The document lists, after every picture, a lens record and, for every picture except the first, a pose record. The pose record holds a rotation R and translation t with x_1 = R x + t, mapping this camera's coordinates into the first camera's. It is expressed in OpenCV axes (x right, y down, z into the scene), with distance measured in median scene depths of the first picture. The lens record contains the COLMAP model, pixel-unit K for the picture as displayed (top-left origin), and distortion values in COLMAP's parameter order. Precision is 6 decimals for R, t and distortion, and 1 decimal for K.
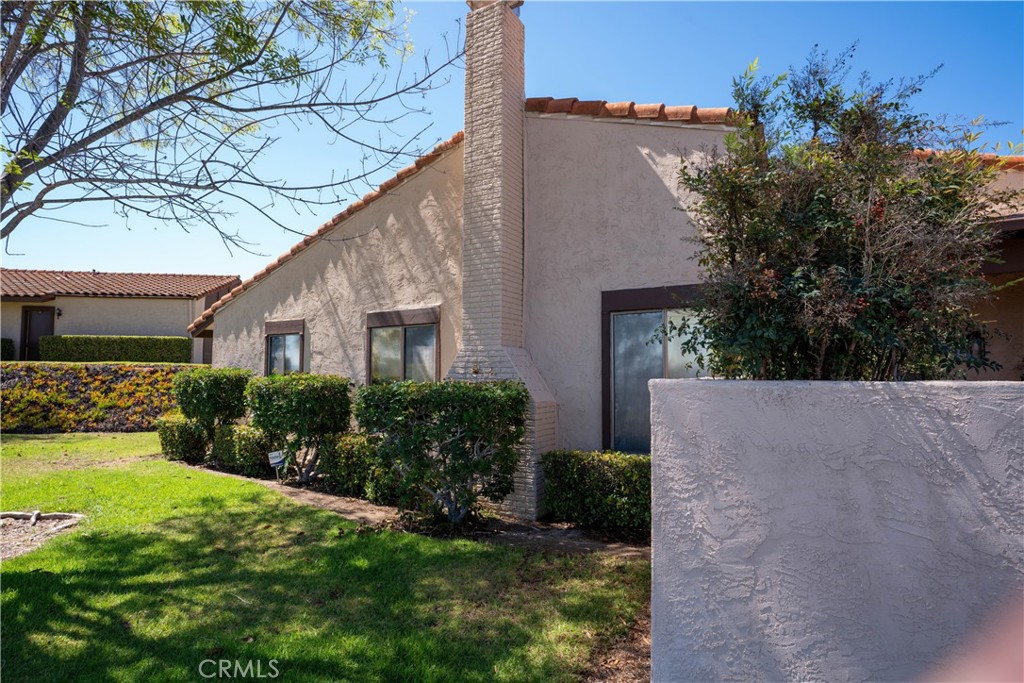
lens RADIAL K [[566.2, 0, 512.0], [0, 566.2, 341.5], [0, 0, 1]] dist [-0.082615, 0.038715]
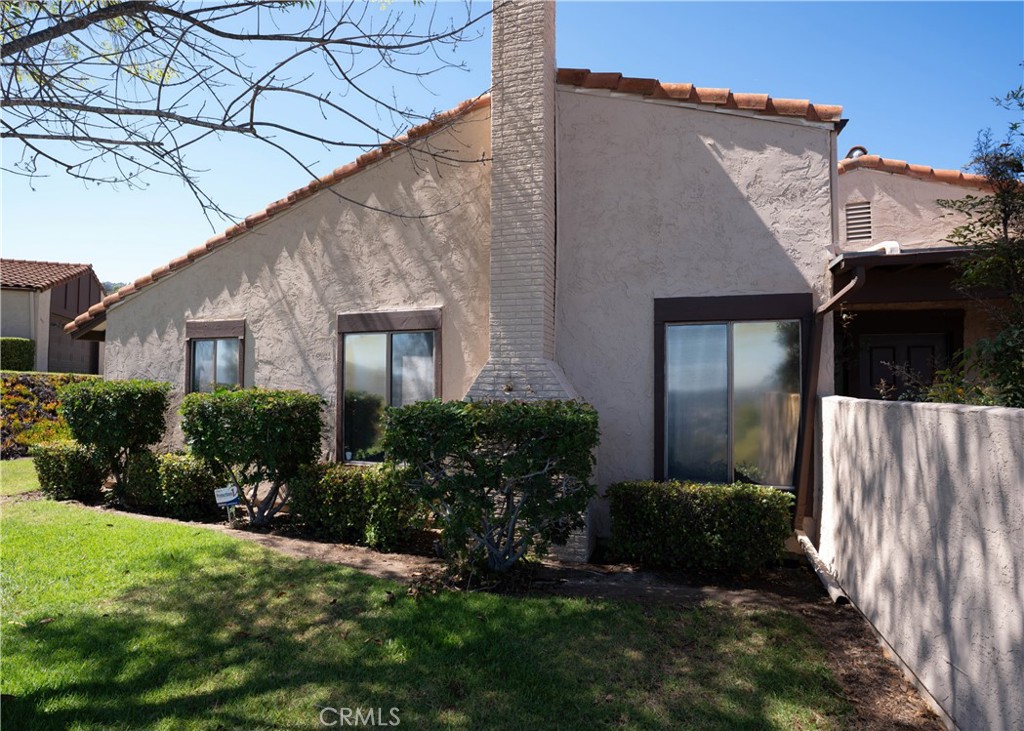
lens RADIAL K [[605.6, 0, 512.1], [0, 605.6, 368.1], [0, 0, 1]] dist [-0.061059, 0.003376]
pose [[0.979750, 0.013436, 0.199775, -0.224238], [-0.018961, 0.999488, 0.025766, -0.000420], [-0.199326, -0.029032, 0.979503, 0.113702]]
